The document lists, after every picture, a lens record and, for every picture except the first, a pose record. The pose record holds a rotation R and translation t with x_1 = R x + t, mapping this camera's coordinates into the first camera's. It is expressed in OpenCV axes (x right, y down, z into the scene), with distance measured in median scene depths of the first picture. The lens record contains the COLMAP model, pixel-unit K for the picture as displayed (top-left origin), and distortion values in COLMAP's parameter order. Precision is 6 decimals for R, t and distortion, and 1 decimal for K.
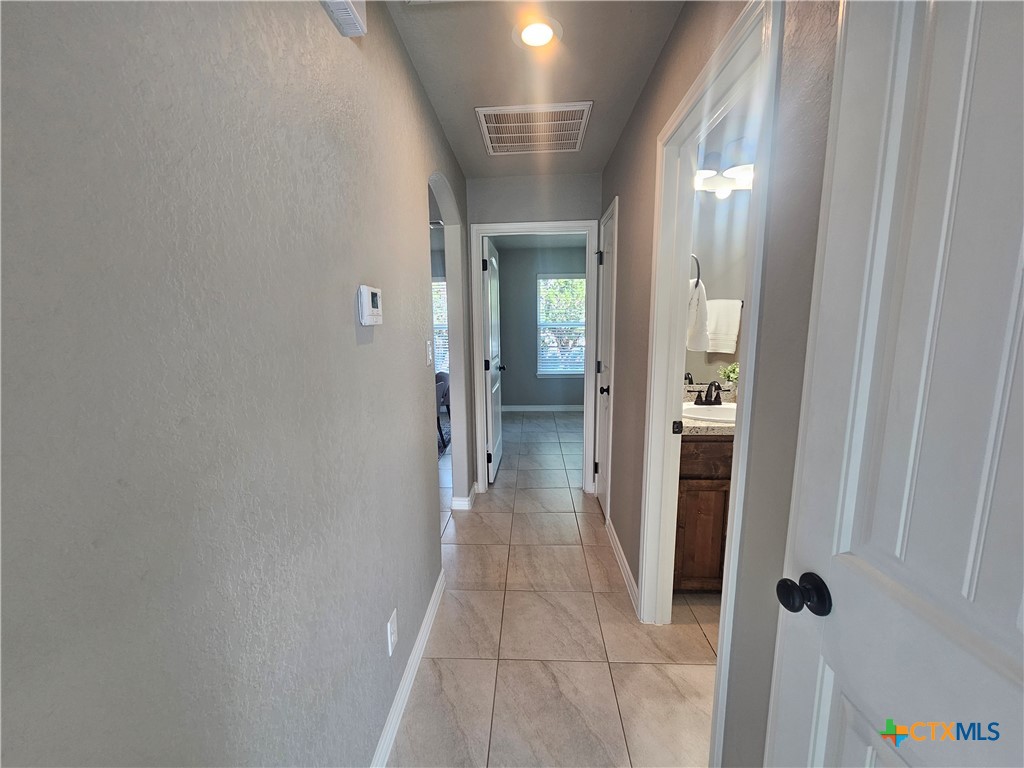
lens RADIAL K [[419.7, 0, 509.2], [0, 419.7, 386.7], [0, 0, 1]] dist [0.000822, 0.001003]
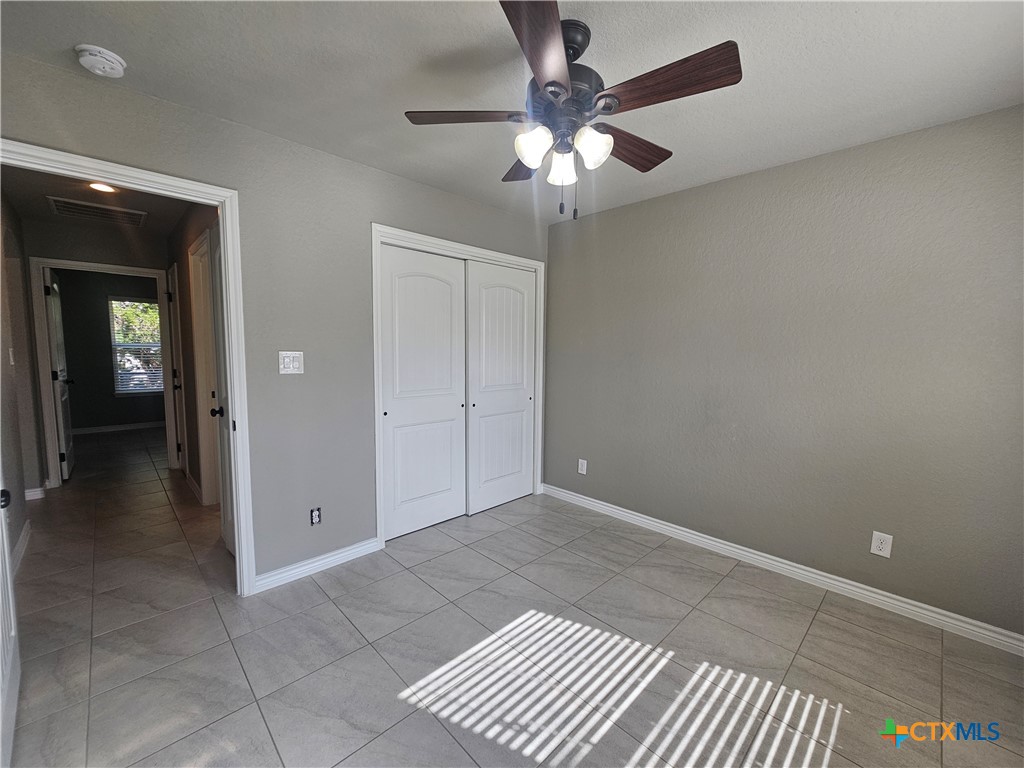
lens RADIAL K [[419.7, 0, 511.0], [0, 419.7, 389.9], [0, 0, 1]] dist [0.000822, 0.001003]
pose [[0.678774, -0.046883, 0.732849, -0.048496], [0.089741, 0.995776, -0.019417, 0.118835], [-0.728843, 0.078947, 0.680114, -0.677558]]
